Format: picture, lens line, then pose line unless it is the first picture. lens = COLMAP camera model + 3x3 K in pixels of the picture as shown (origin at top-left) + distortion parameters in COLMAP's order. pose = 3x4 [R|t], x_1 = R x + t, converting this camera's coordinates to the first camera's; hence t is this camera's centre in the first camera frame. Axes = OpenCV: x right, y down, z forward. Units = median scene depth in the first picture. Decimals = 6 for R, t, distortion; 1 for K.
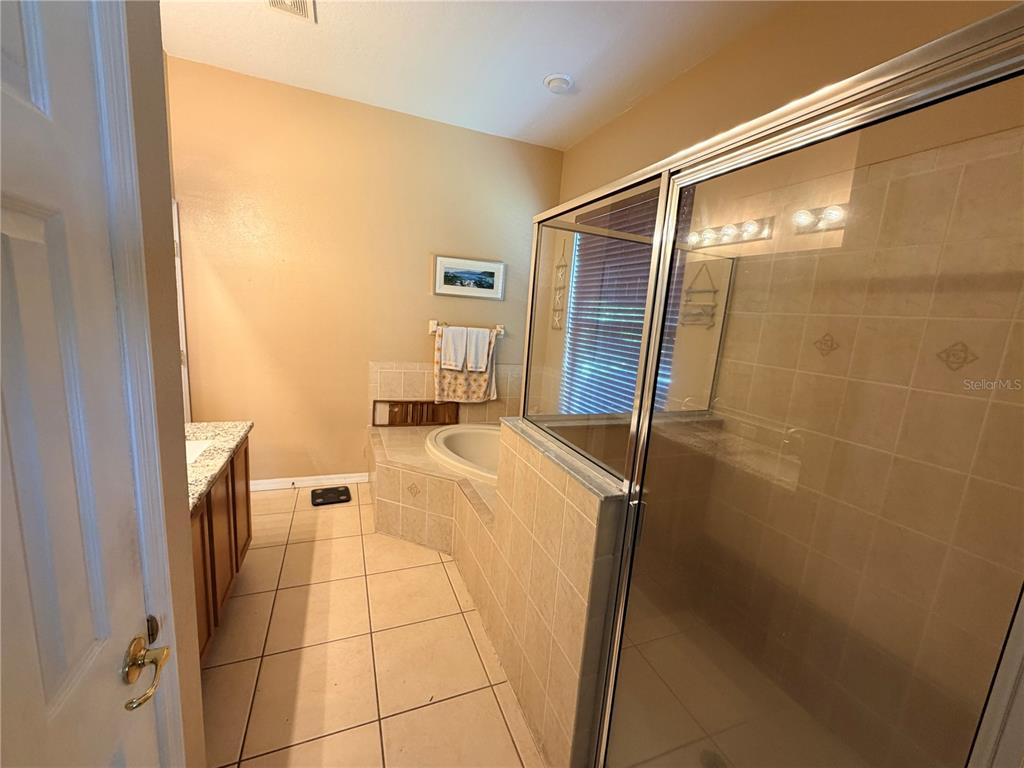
lens RADIAL K [[410.9, 0, 514.2], [0, 410.9, 388.4], [0, 0, 1]] dist [0.001064, 0.000734]
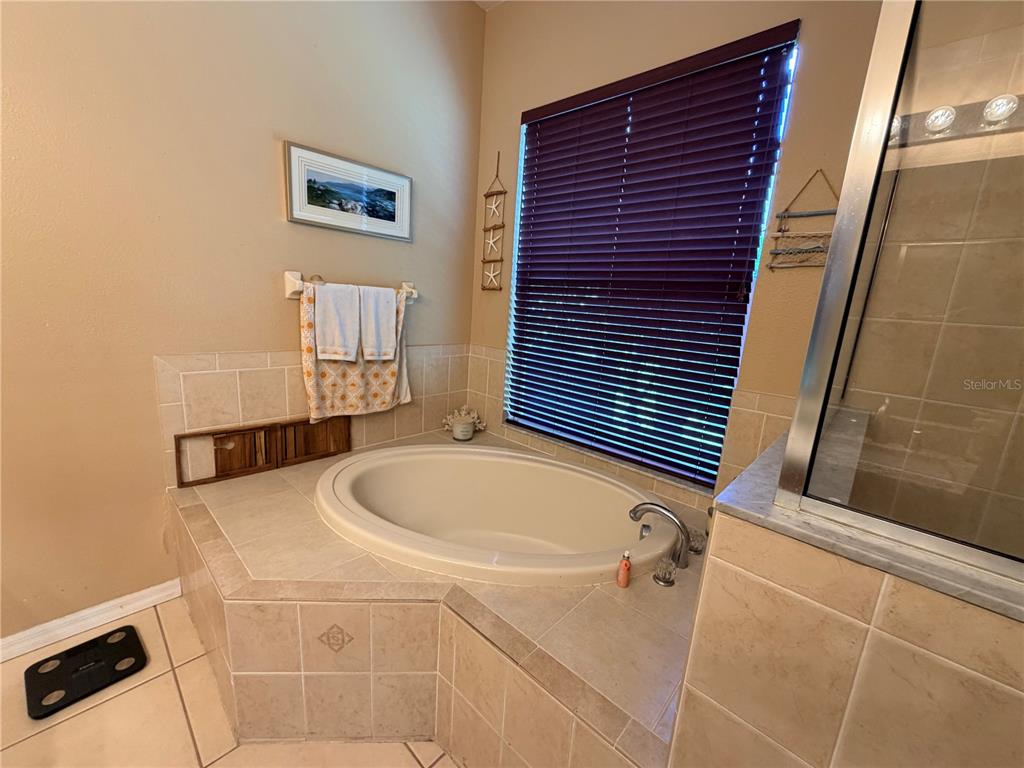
lens RADIAL K [[410.9, 0, 511.4], [0, 410.9, 387.0], [0, 0, 1]] dist [0.001064, 0.000734]
pose [[0.910394, -0.097660, 0.402051, -0.165385], [0.075413, 0.994633, 0.070836, -0.031982], [-0.406811, -0.034169, 0.912873, 0.385370]]
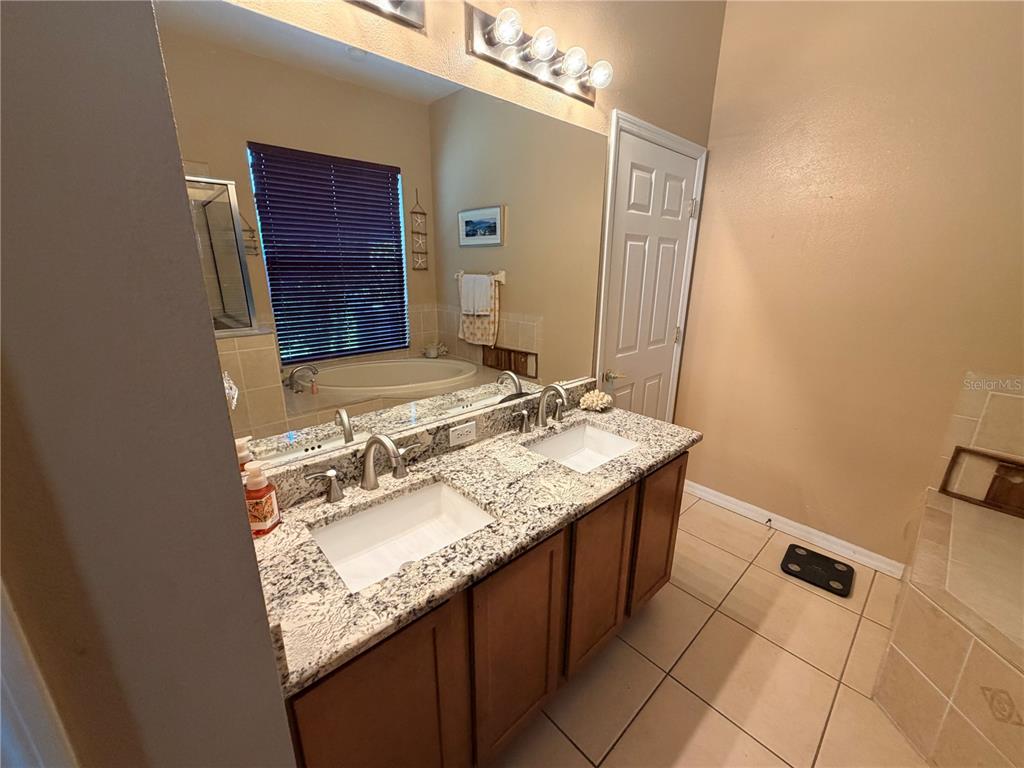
lens RADIAL K [[410.9, 0, 510.1], [0, 410.9, 385.3], [0, 0, 1]] dist [0.001064, 0.000734]
pose [[0.344347, 0.196824, -0.917979, -0.072888], [-0.154555, 0.976322, 0.151358, -0.036812], [0.926033, 0.089758, 0.366614, 0.272907]]
